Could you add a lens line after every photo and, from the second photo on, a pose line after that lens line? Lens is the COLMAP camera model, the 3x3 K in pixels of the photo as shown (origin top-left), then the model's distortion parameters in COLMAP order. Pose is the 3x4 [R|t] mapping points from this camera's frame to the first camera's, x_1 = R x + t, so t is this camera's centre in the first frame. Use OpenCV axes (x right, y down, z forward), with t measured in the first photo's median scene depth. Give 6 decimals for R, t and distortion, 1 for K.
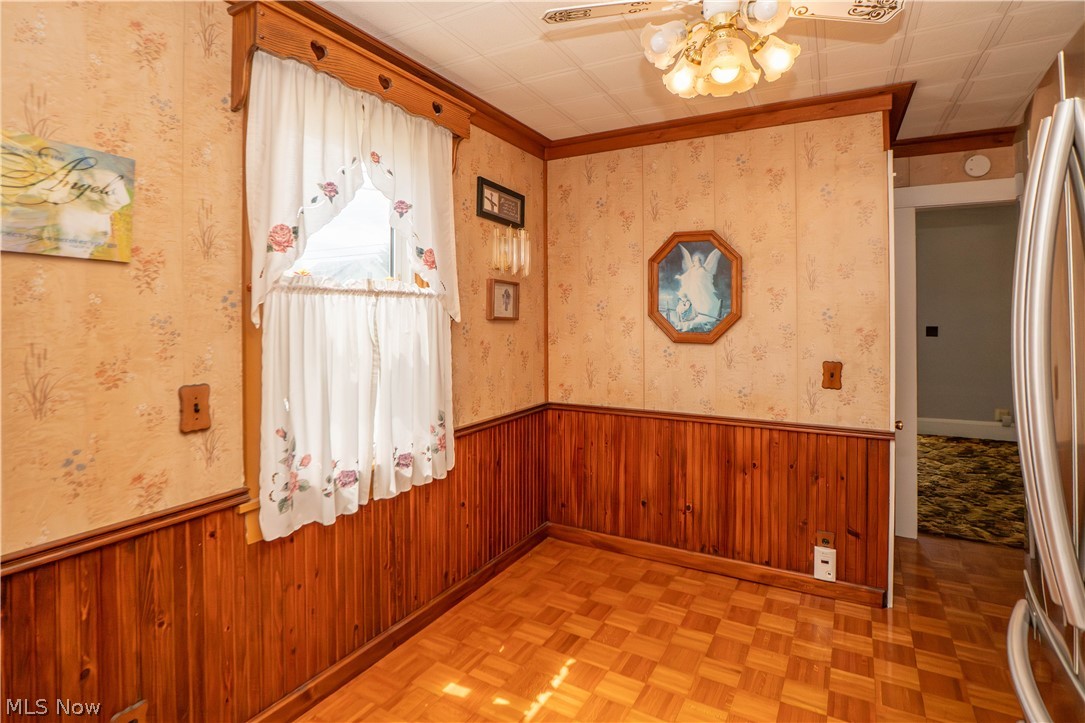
lens RADIAL K [[549.7, 0, 542.4], [0, 549.7, 321.8], [0, 0, 1]] dist [-0.027224, 0.001682]
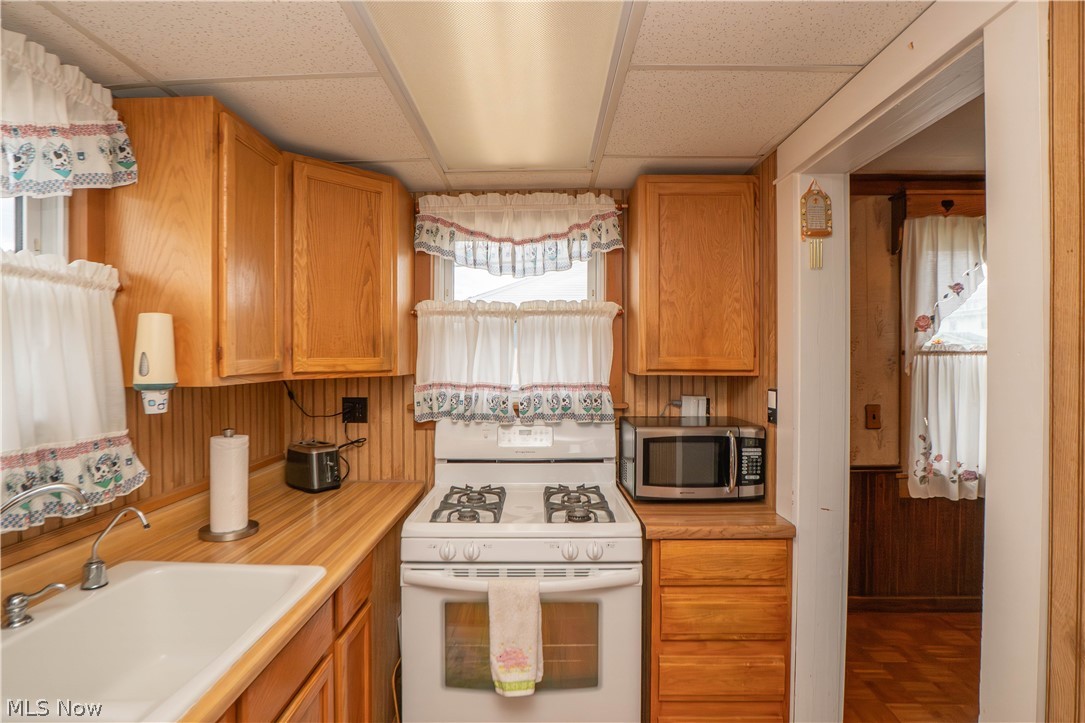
lens RADIAL K [[529.5, 0, 537.5], [0, 529.5, 361.2], [0, 0, 1]] dist [-0.046127, 0.010015]
pose [[0.459714, 0.005686, -0.888049, 0.389047], [-0.001906, 0.999984, 0.005416, -0.040213], [0.888065, -0.000797, 0.459717, -0.783610]]
